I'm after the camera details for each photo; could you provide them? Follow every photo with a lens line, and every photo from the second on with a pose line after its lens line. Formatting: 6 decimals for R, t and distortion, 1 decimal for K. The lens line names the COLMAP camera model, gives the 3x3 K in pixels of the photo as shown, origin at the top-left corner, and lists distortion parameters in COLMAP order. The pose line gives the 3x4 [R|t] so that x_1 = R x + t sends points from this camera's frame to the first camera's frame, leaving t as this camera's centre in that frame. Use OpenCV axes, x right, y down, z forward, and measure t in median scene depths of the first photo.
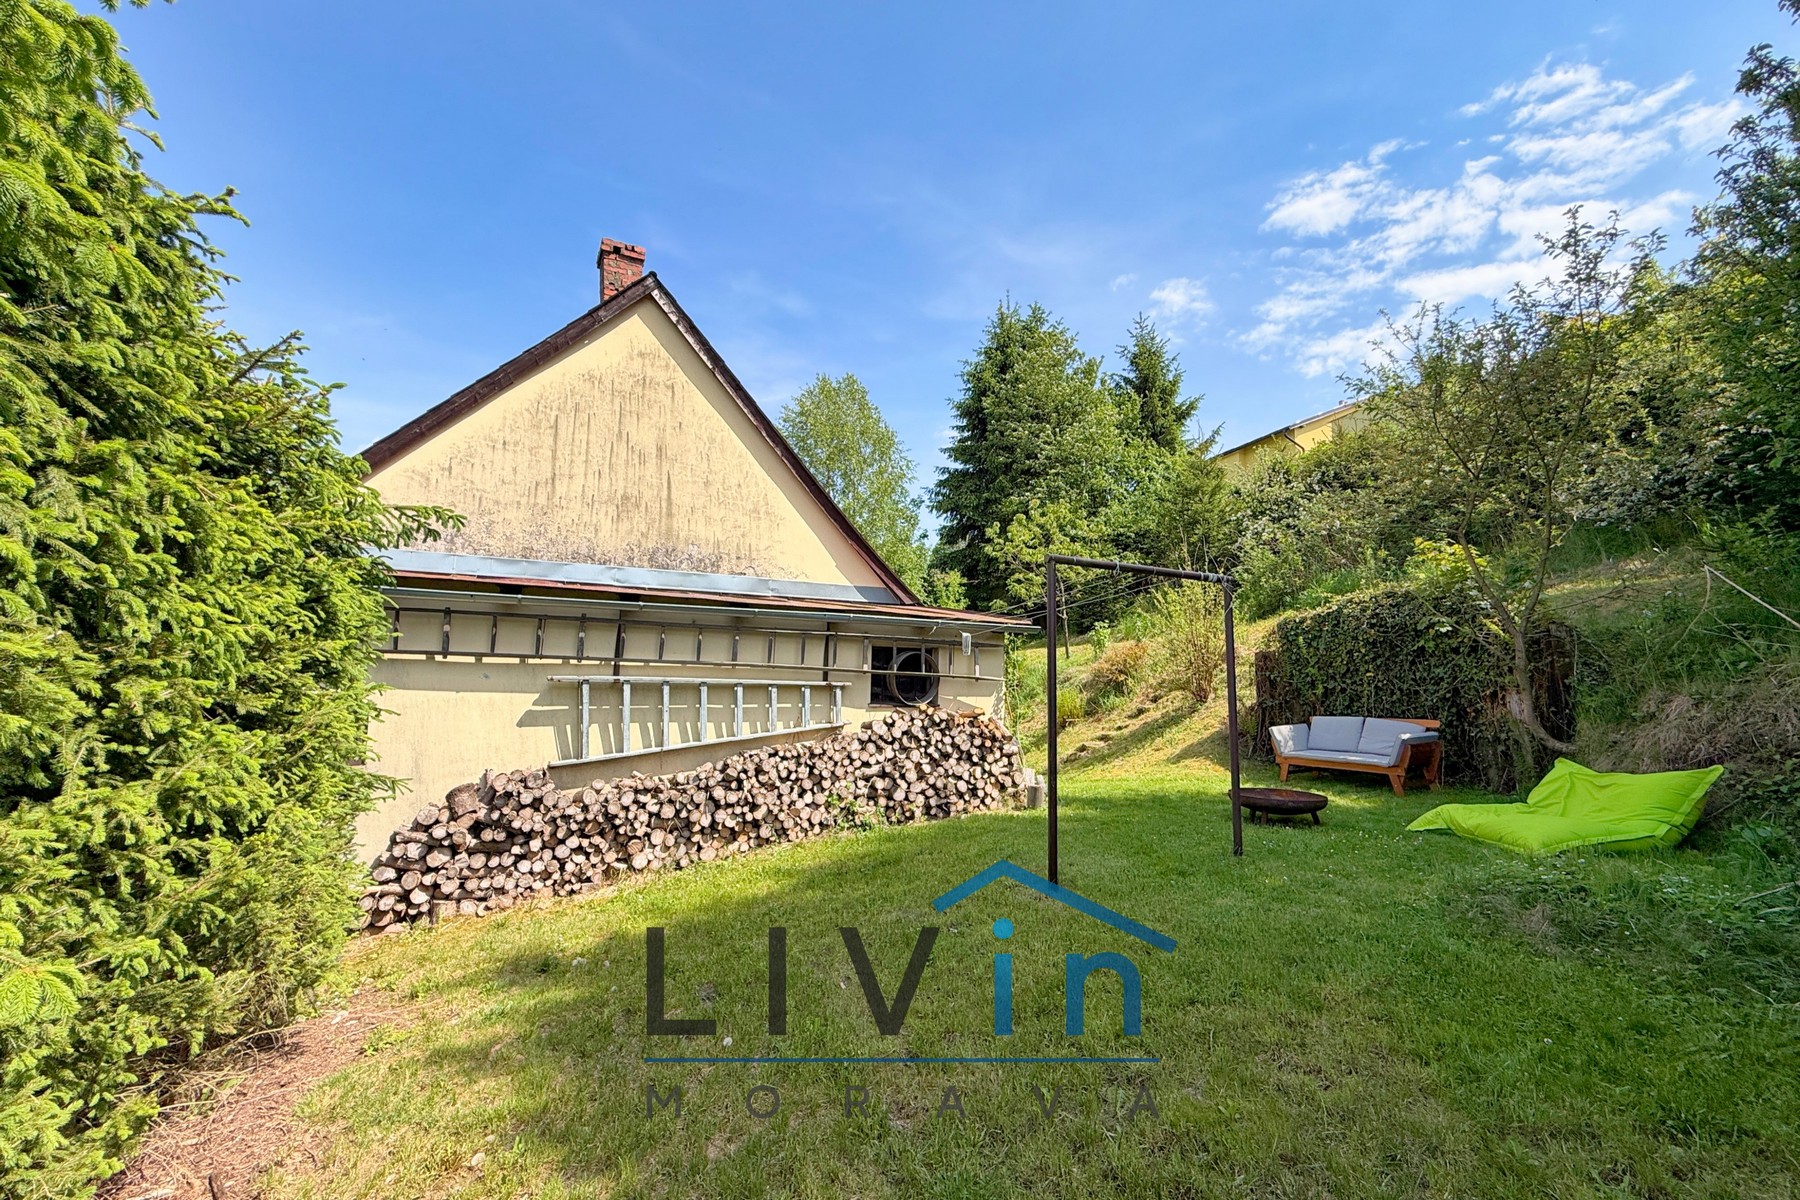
lens RADIAL K [[718.3, 0, 897.7], [0, 718.3, 577.3], [0, 0, 1]] dist [-0.000178, -0.000219]
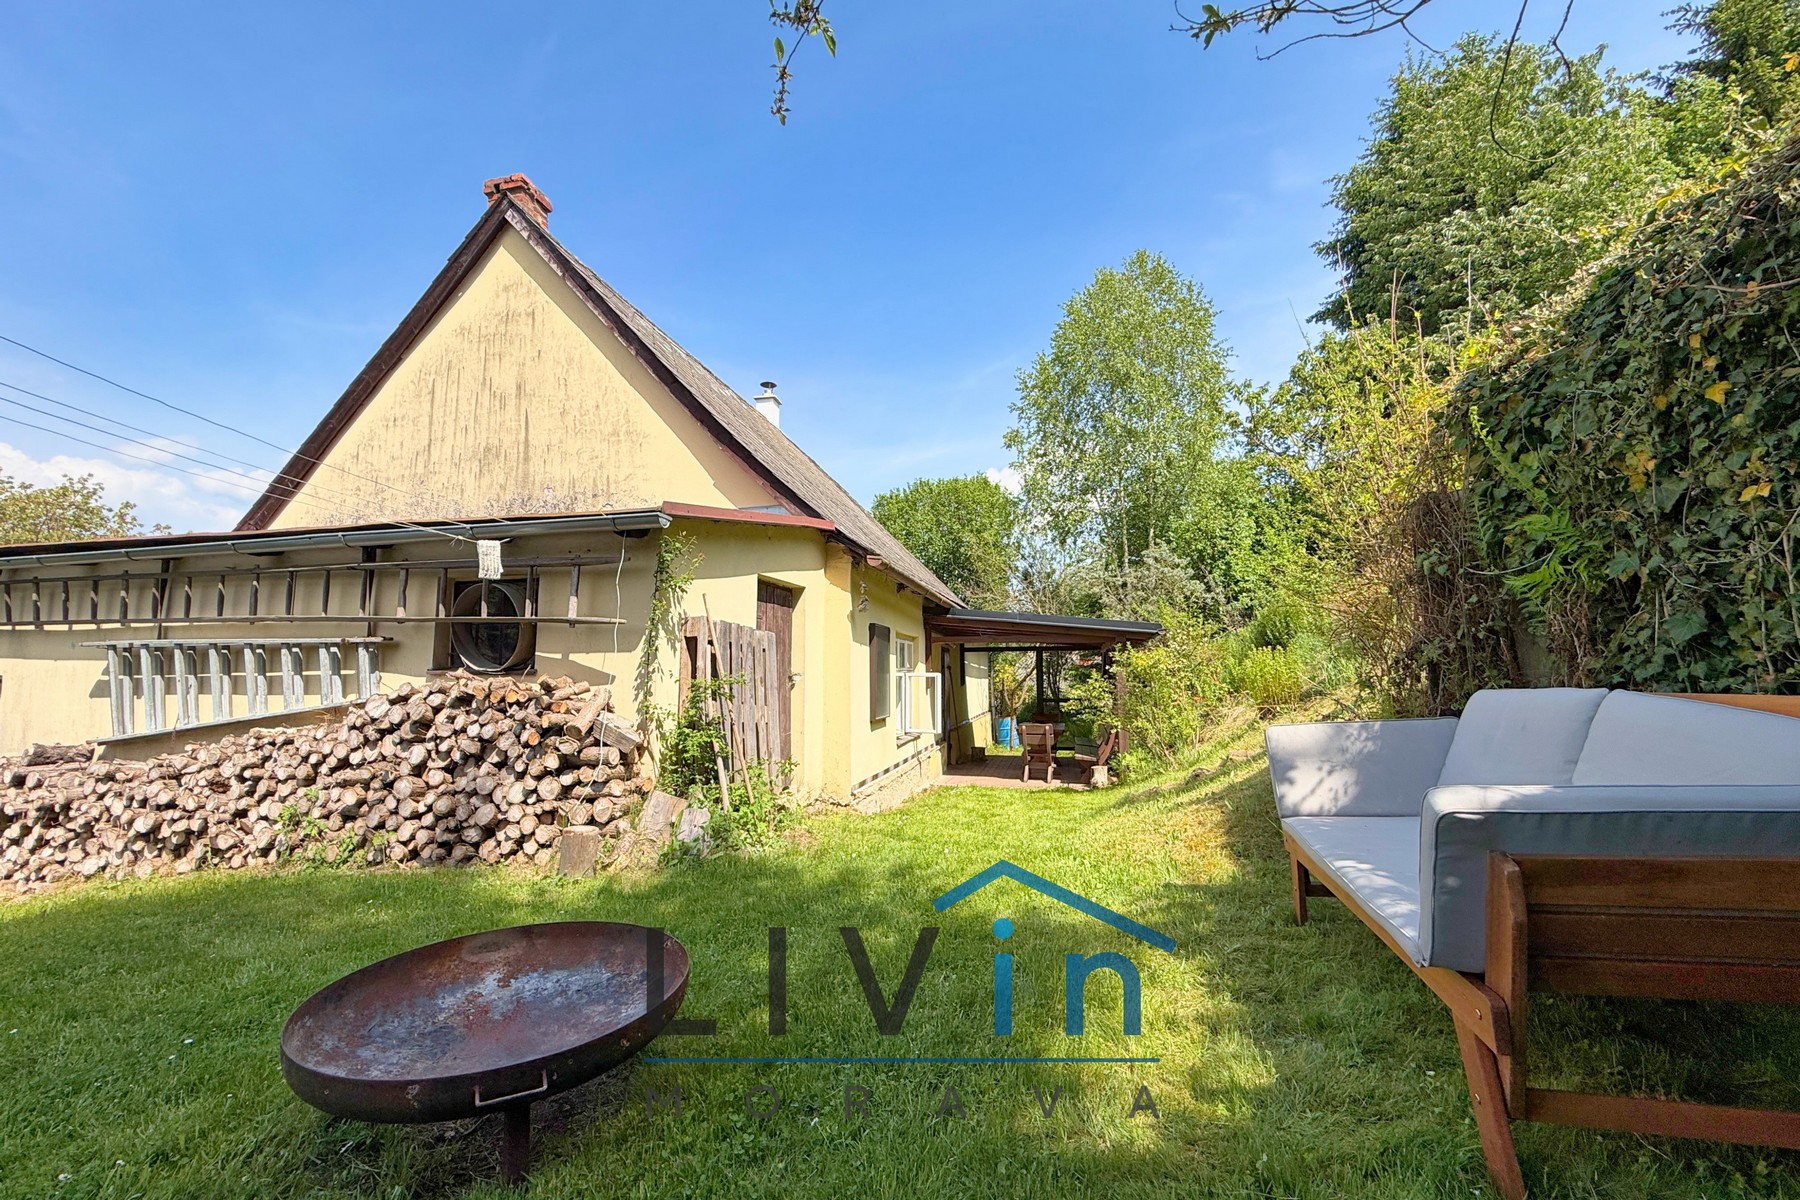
lens RADIAL K [[718.3, 0, 897.7], [0, 718.3, 577.3], [0, 0, 1]] dist [-0.000178, -0.000219]
pose [[0.752657, -0.105896, -0.649841, 0.567446], [0.116006, 0.992870, -0.027435, 0.130331], [0.648112, -0.054737, 0.759575, 0.639839]]
